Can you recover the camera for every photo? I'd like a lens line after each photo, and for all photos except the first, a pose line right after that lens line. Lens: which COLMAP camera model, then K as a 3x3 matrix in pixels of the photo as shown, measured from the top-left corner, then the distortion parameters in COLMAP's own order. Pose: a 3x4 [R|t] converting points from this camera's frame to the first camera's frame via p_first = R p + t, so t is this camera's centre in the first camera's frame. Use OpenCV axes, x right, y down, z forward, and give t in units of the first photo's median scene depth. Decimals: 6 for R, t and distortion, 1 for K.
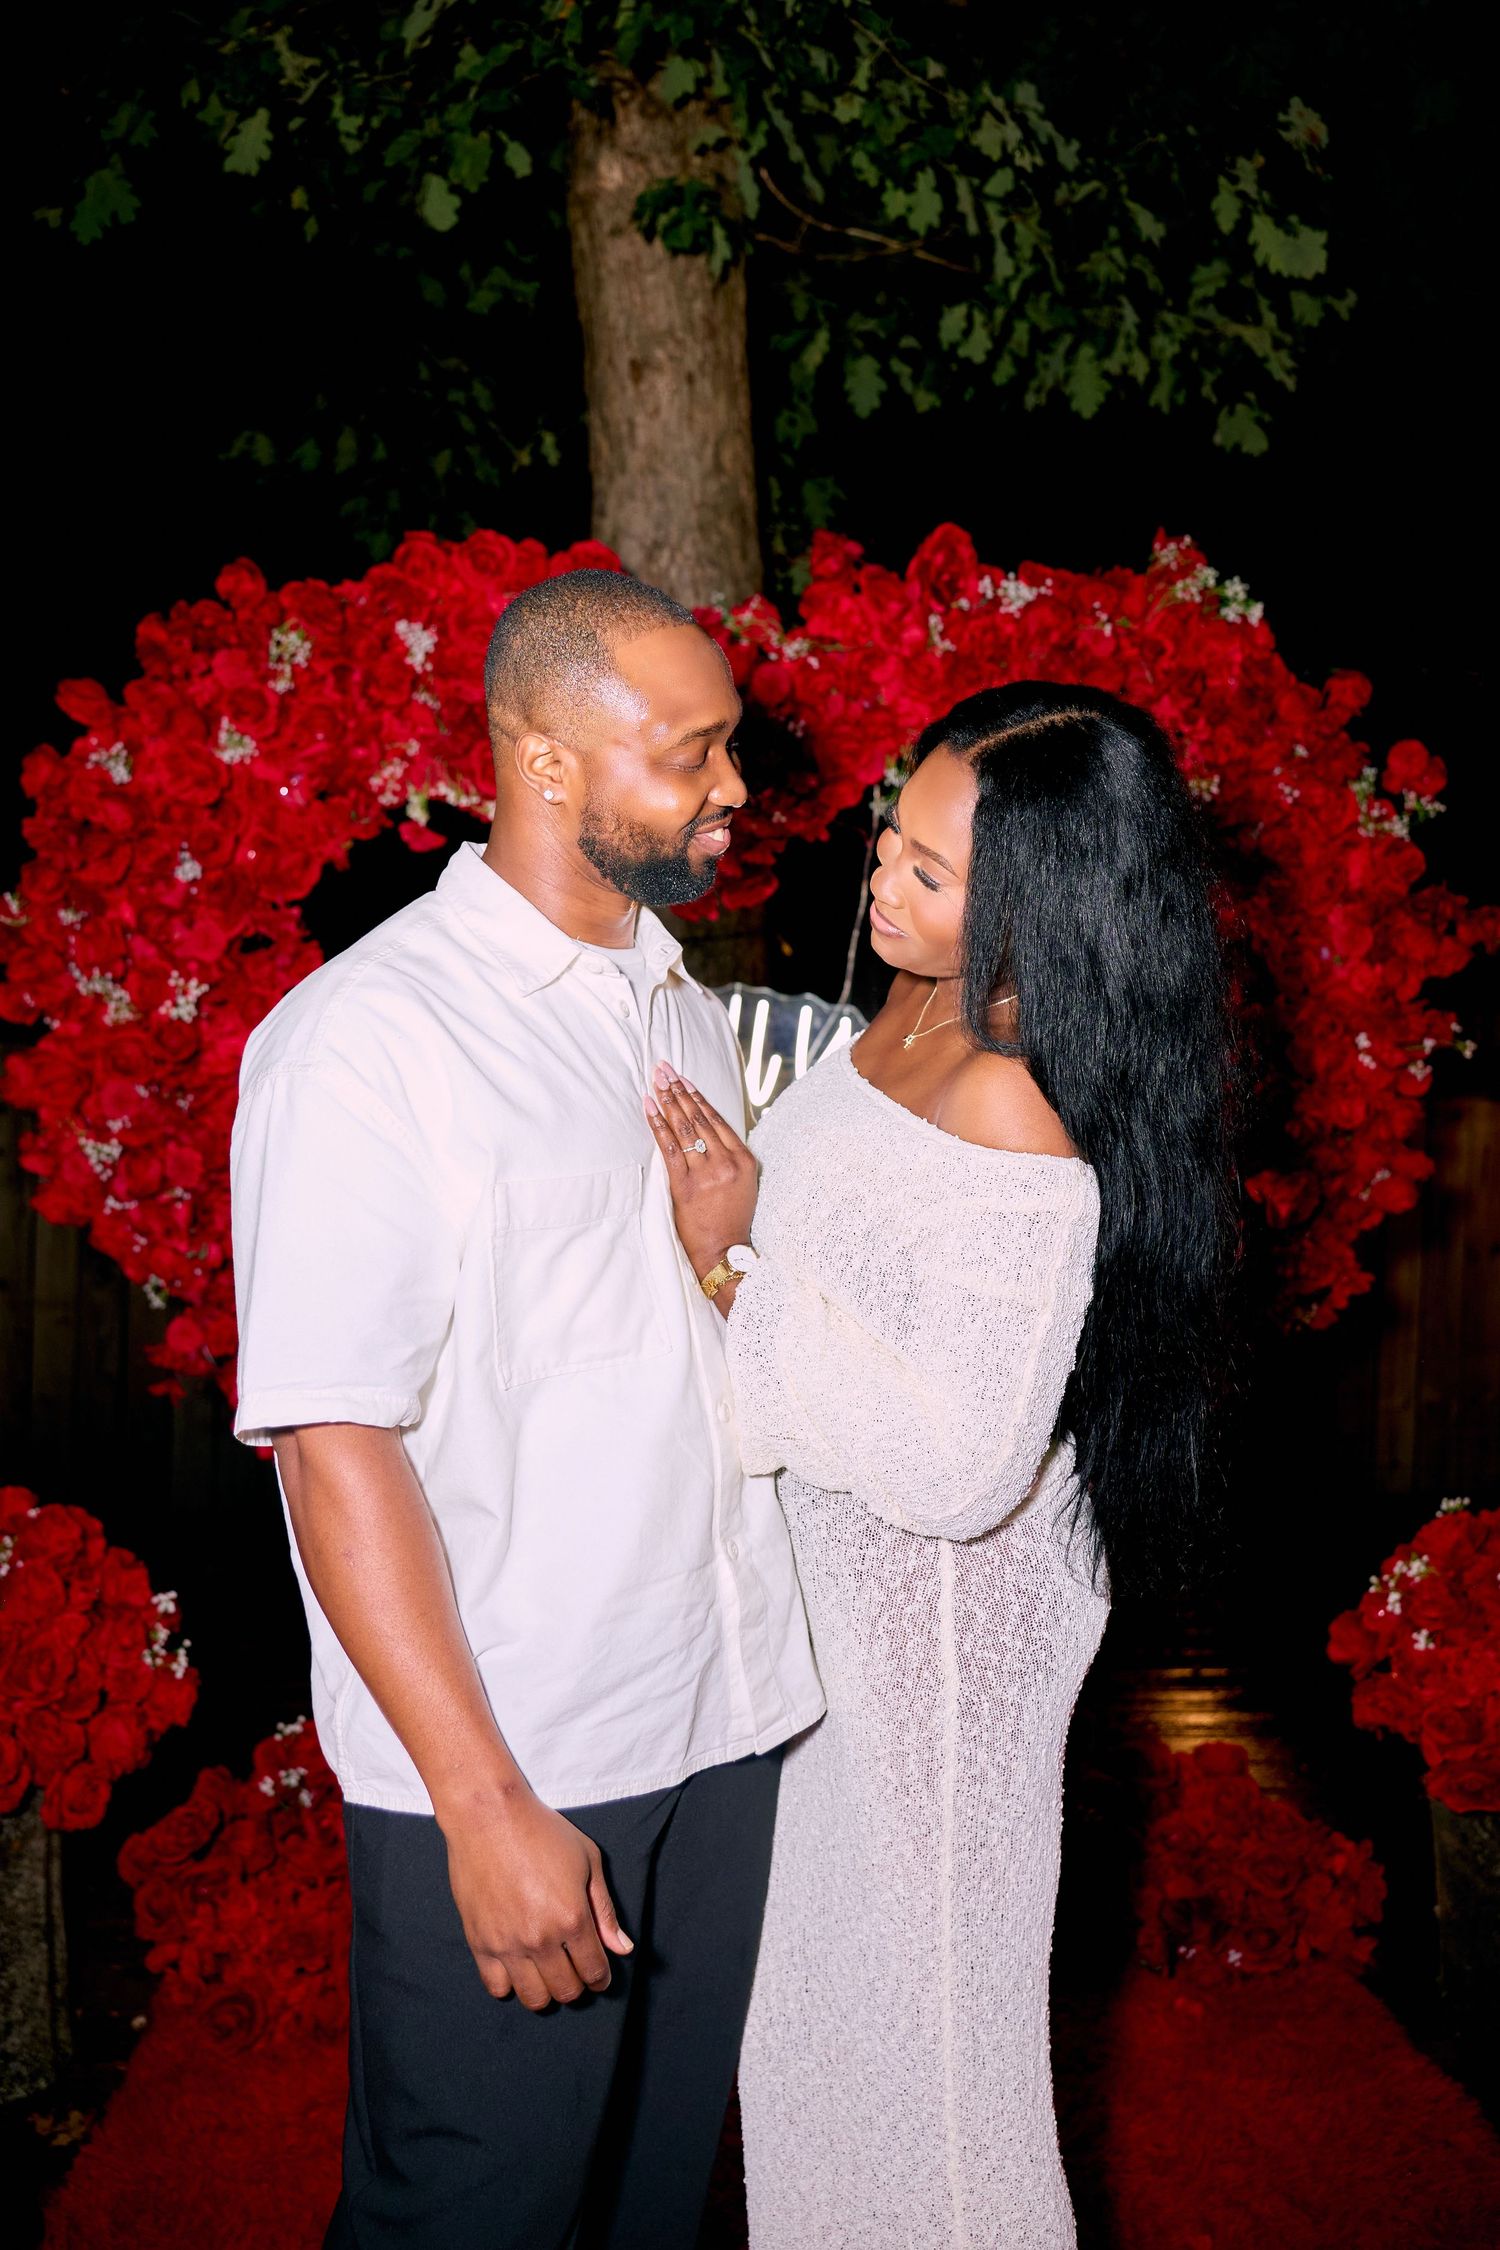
lens RADIAL K [[1783.8, 0, 750.0], [0, 1783.8, 1125.0], [0, 0, 1]] dist [0.000597, 0.000236]
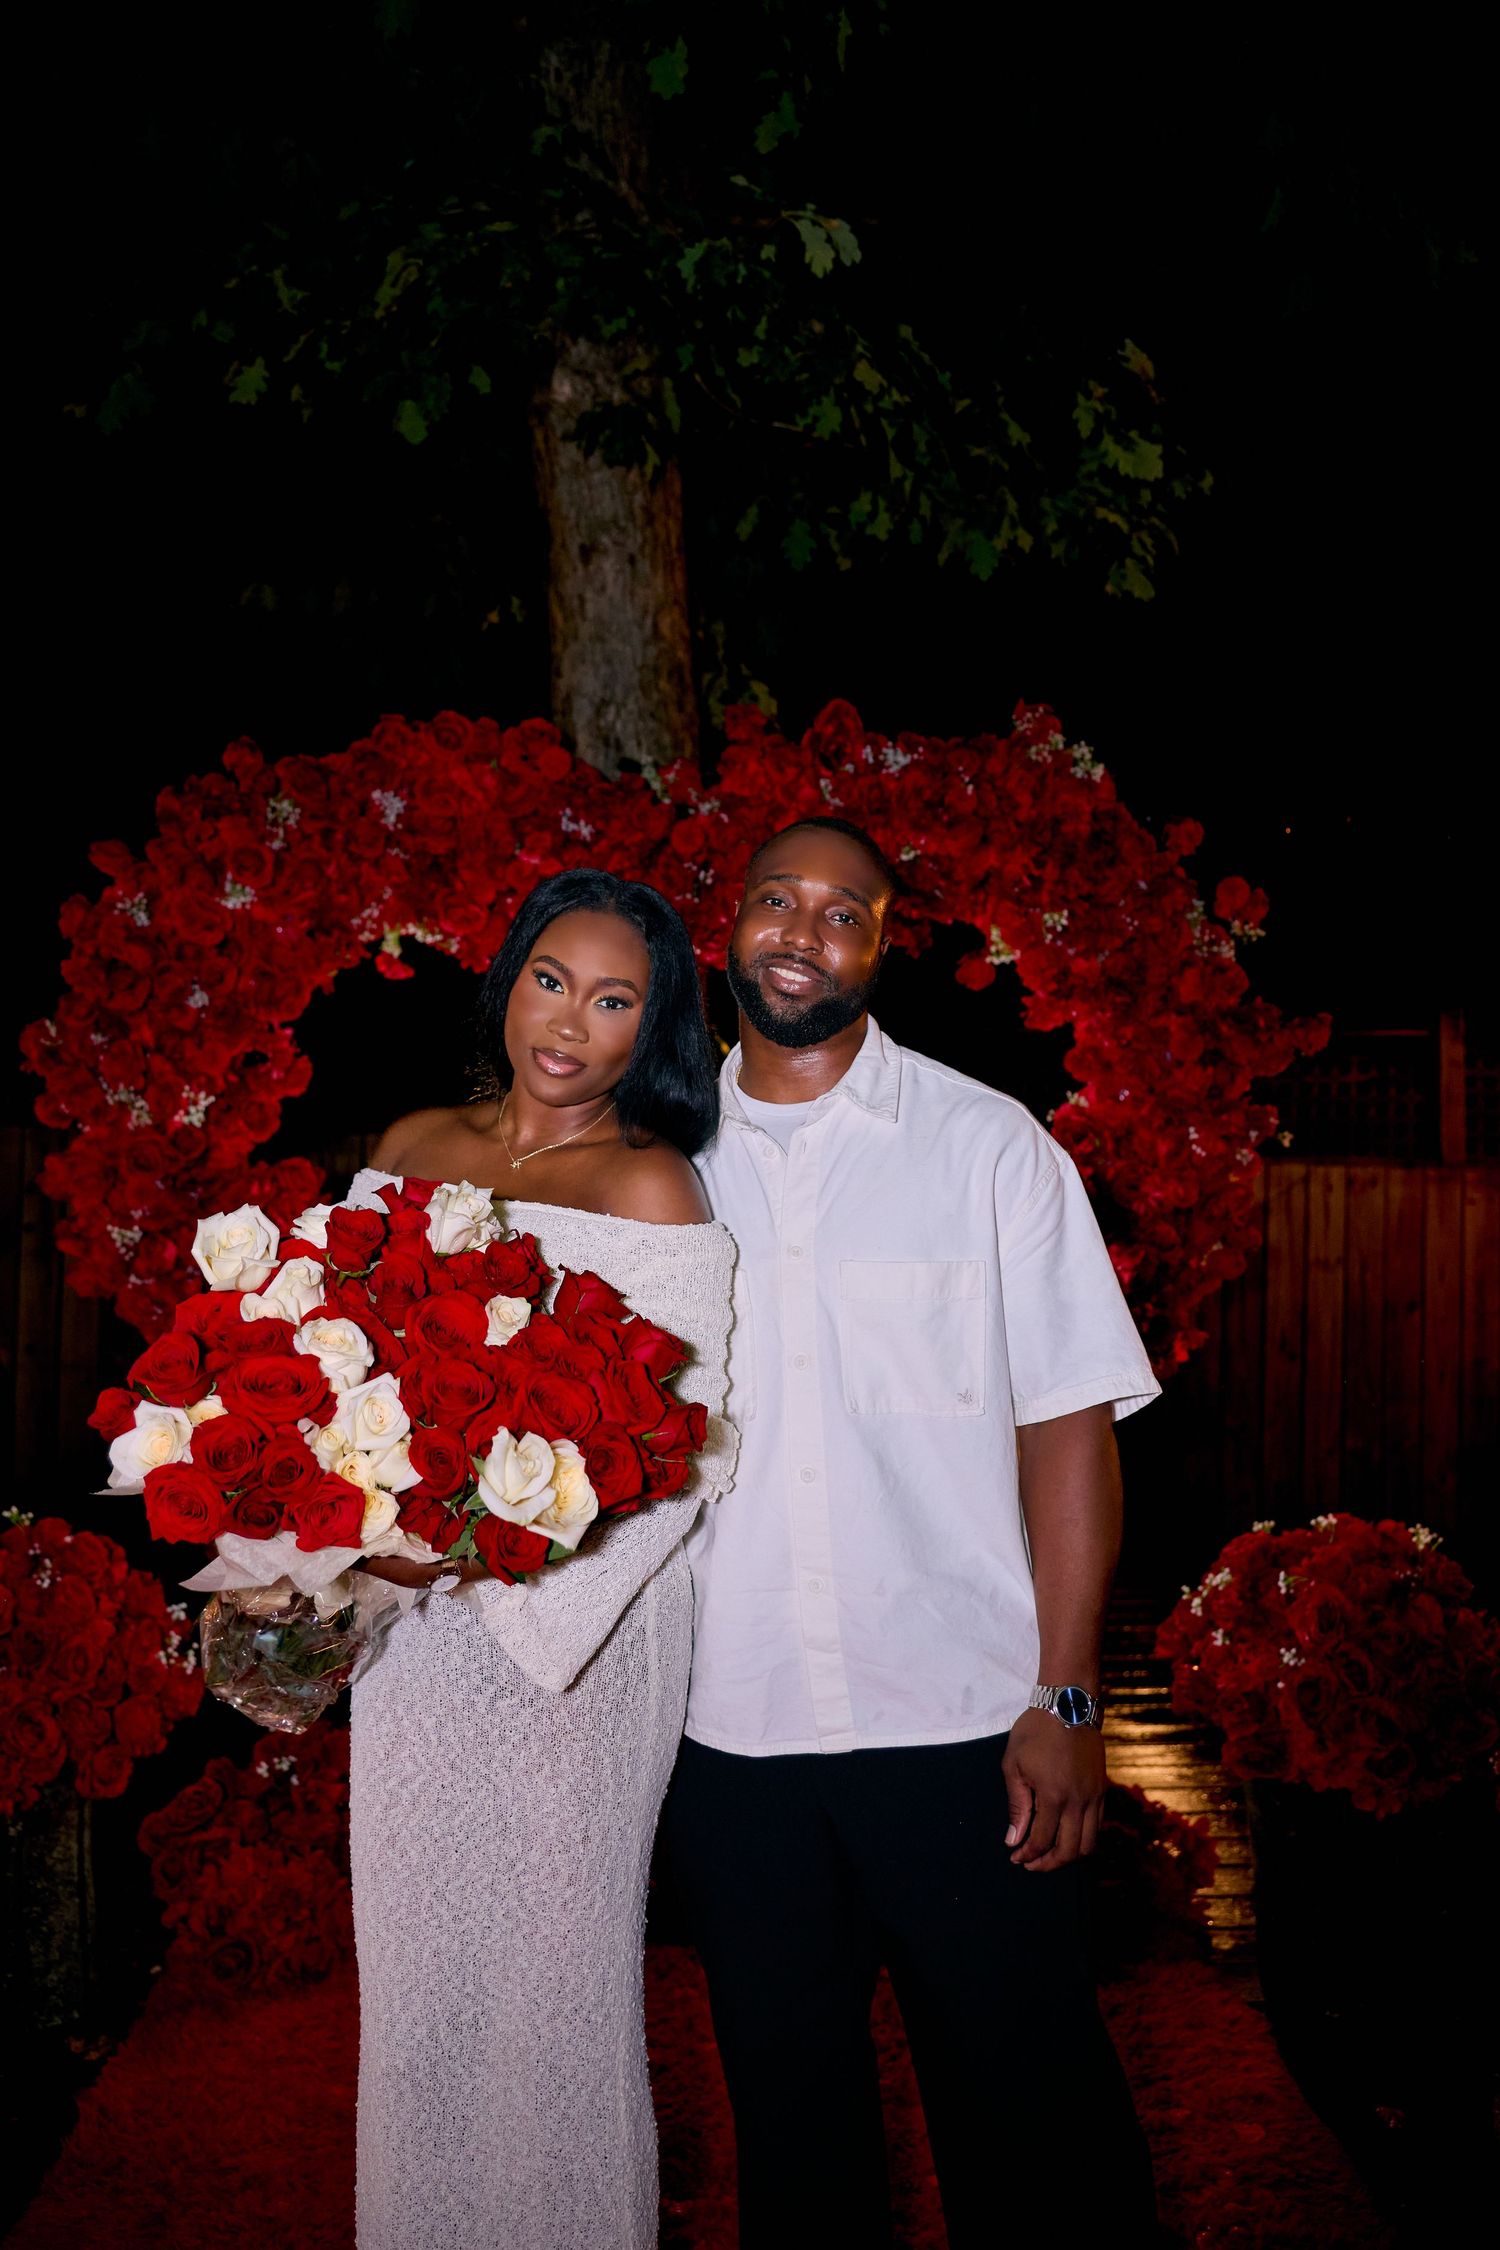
lens RADIAL K [[1802.7, 0, 750.0], [0, 1802.7, 1125.0], [0, 0, 1]] dist [0.000494, -0.002859]
pose [[0.999901, -0.008519, -0.011182, 0.064154], [0.008167, 0.999483, -0.031112, -0.017816], [0.011442, 0.031017, 0.999453, -0.190285]]
